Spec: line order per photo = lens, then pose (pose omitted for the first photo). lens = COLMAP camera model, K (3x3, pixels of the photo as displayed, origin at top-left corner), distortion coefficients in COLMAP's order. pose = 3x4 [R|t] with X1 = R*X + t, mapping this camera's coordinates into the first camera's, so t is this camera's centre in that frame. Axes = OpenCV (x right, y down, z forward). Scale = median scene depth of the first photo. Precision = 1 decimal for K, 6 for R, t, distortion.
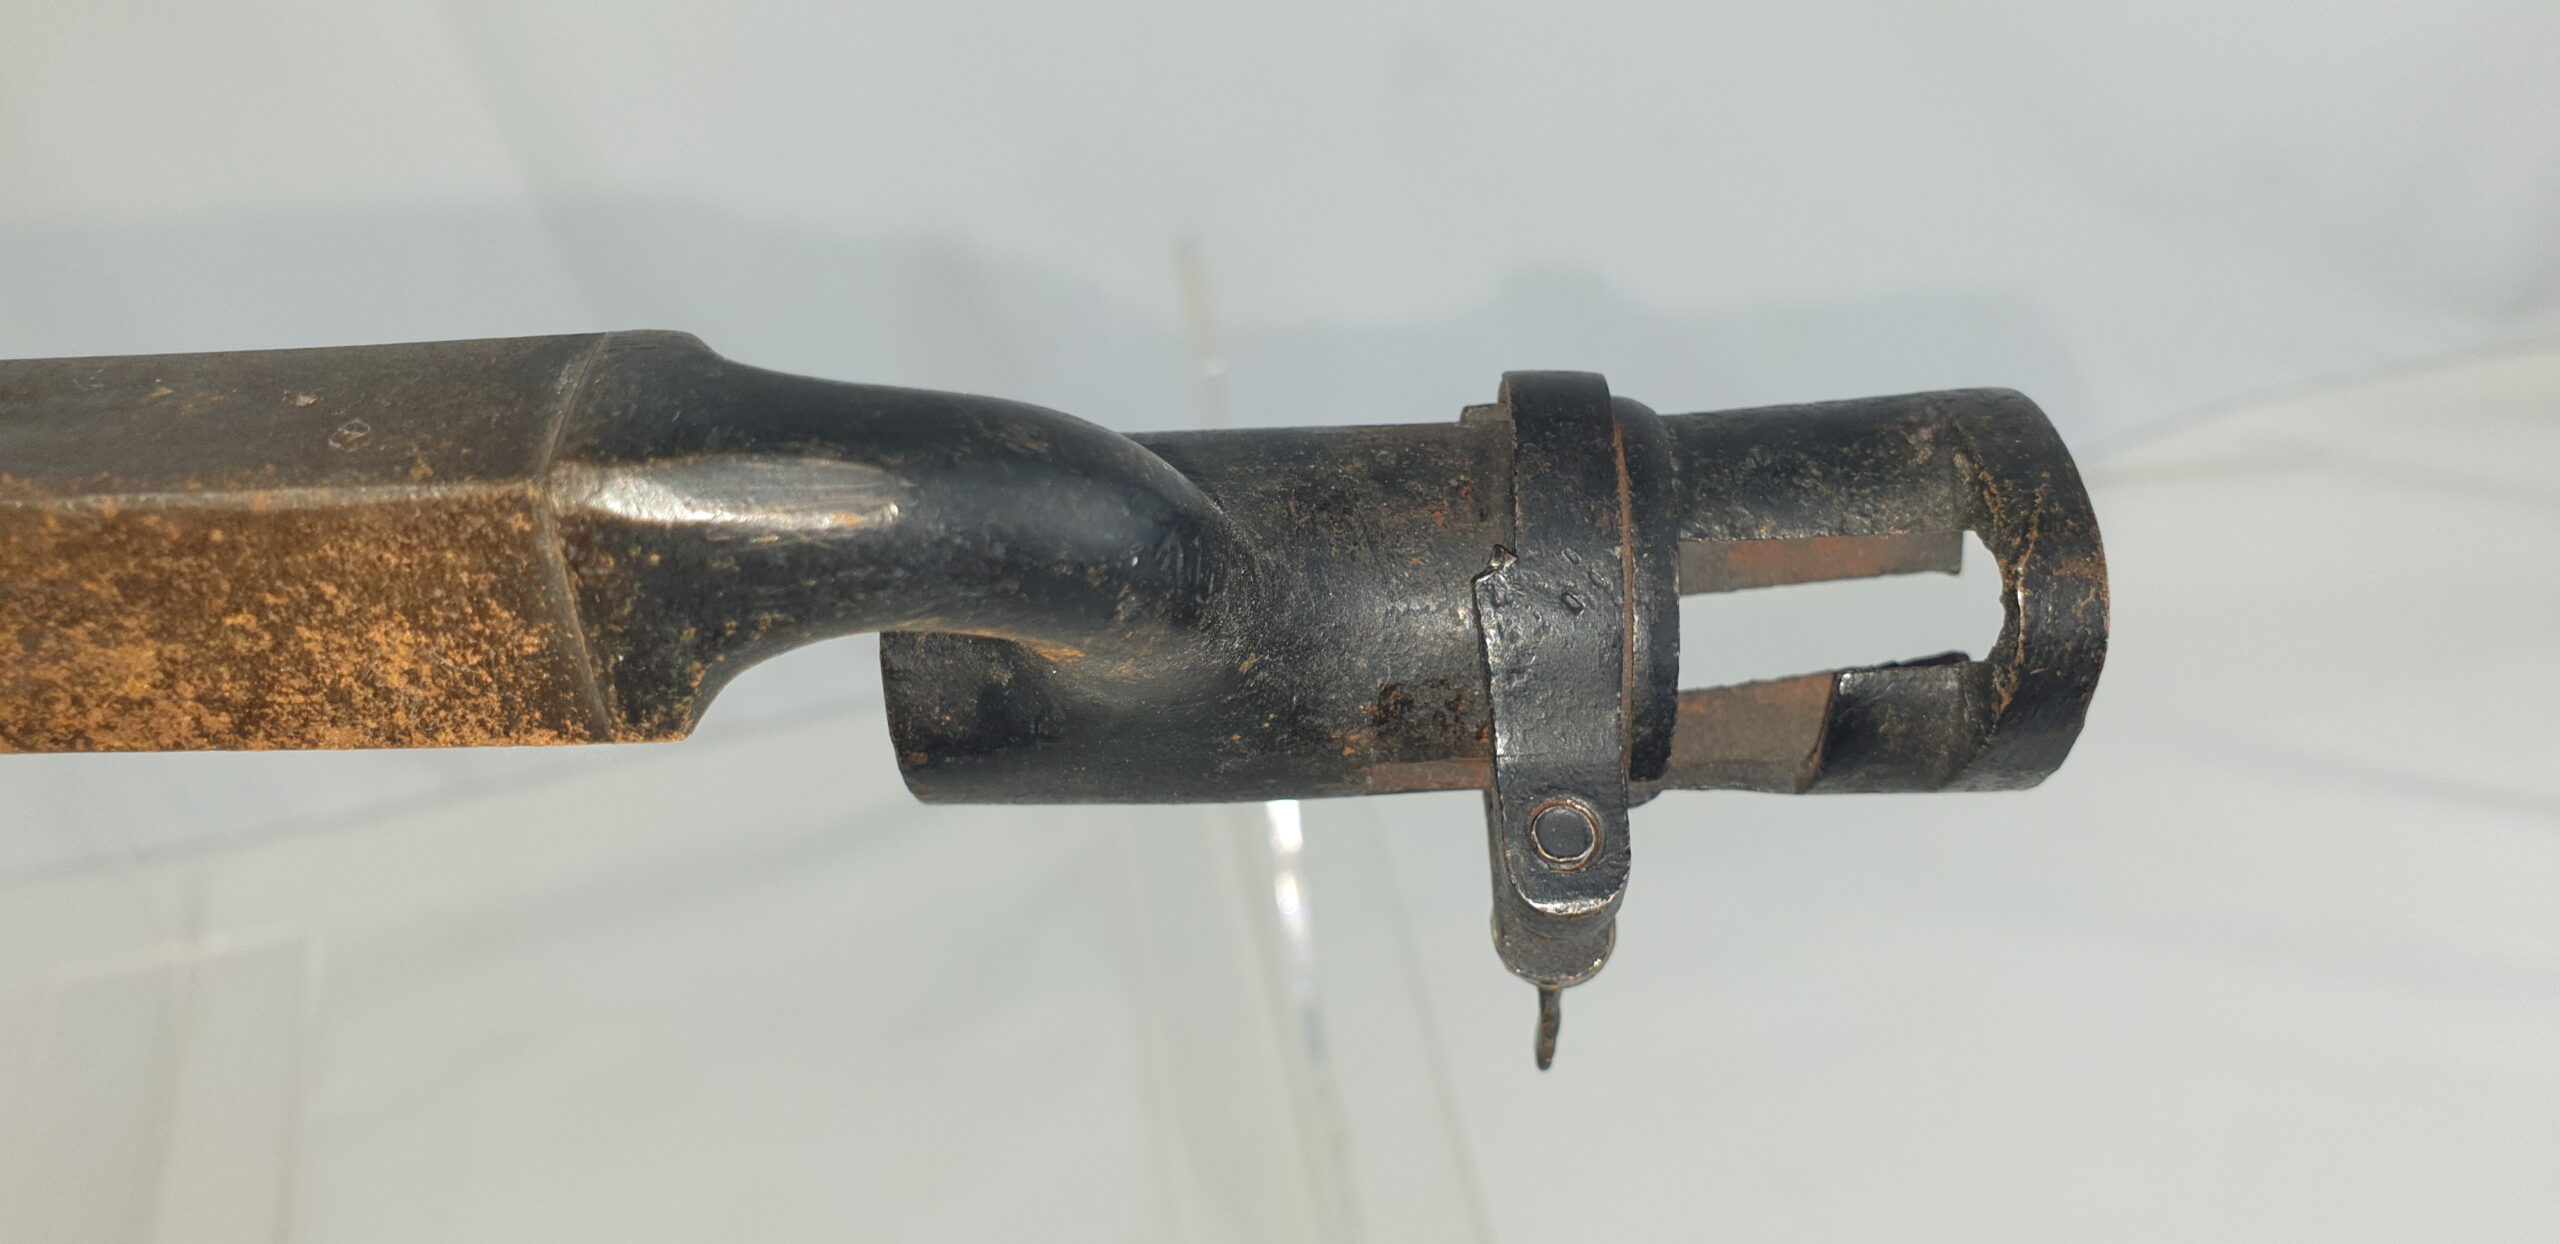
lens RADIAL K [[1845.6, 0, 1280.0], [0, 1845.6, 622.0], [0, 0, 1]] dist [0.012088, -0.002089]
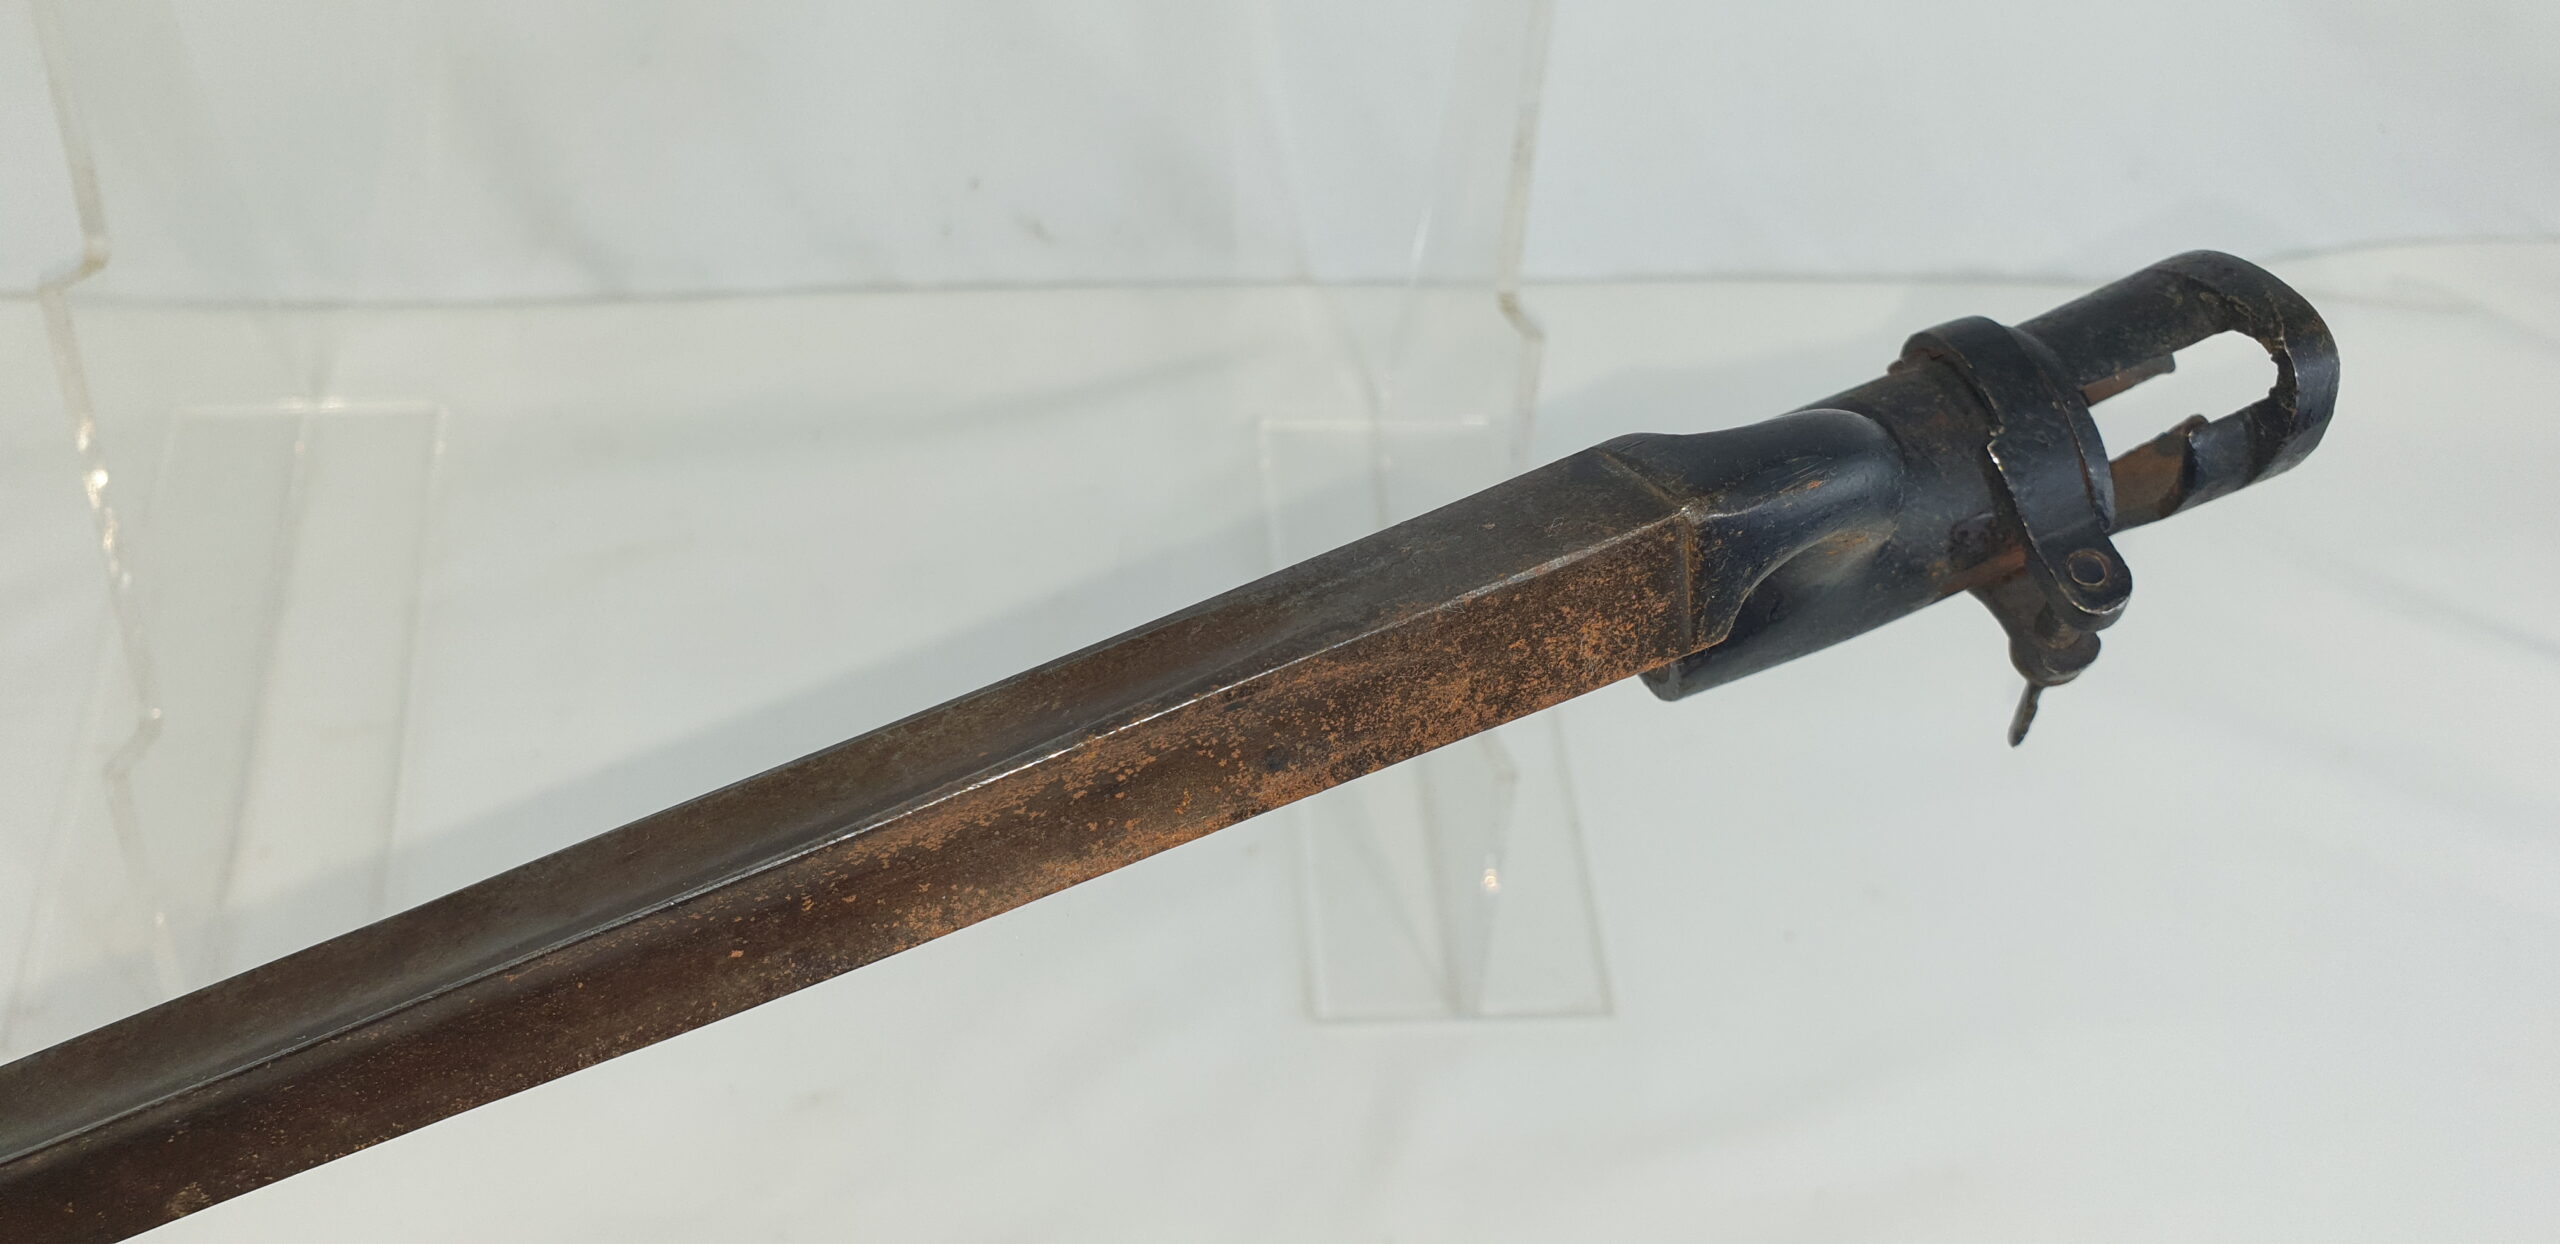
lens RADIAL K [[1845.6, 0, 1280.0], [0, 1845.6, 622.0], [0, 0, 1]] dist [0.012088, -0.002089]
pose [[0.940532, -0.323787, 0.102769, -0.957119], [0.328478, 0.943965, -0.032117, -0.040102], [-0.086611, 0.063965, 0.994187, -0.809489]]
